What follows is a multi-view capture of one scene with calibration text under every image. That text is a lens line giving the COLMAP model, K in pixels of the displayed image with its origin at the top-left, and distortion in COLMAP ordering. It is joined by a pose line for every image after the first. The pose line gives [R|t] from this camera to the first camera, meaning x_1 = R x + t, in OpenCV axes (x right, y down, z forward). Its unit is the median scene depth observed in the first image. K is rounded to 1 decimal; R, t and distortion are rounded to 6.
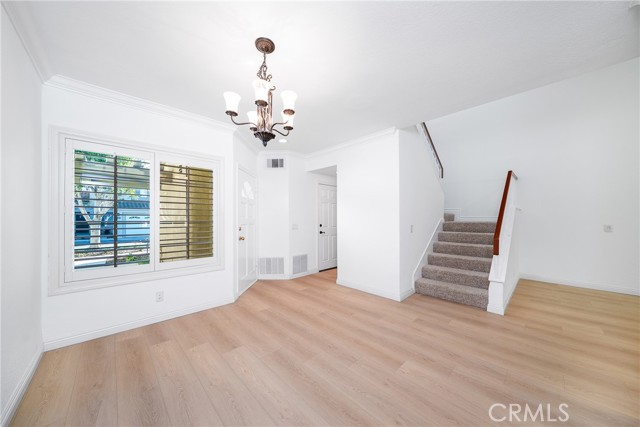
lens RADIAL K [[218.3, 0, 320.9], [0, 218.3, 218.4], [0, 0, 1]] dist [-0.006855, 0.000115]
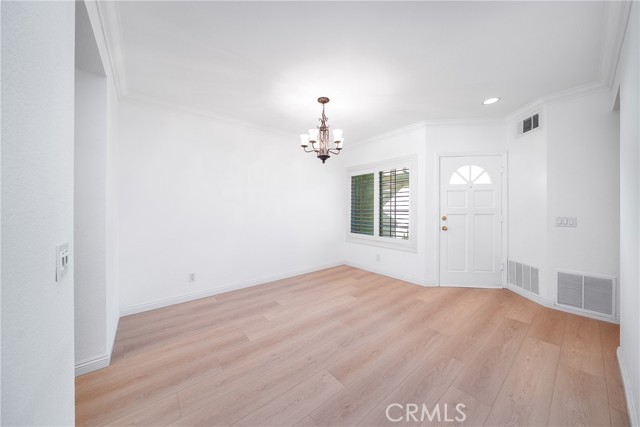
lens RADIAL K [[218.3, 0, 319.3], [0, 218.3, 208.7], [0, 0, 1]] dist [-0.006855, 0.000115]
pose [[-0.079160, 0.003473, -0.996856, 0.834907], [0.005837, 0.999978, 0.003020, -0.002445], [0.996845, -0.005579, -0.079178, 0.679539]]
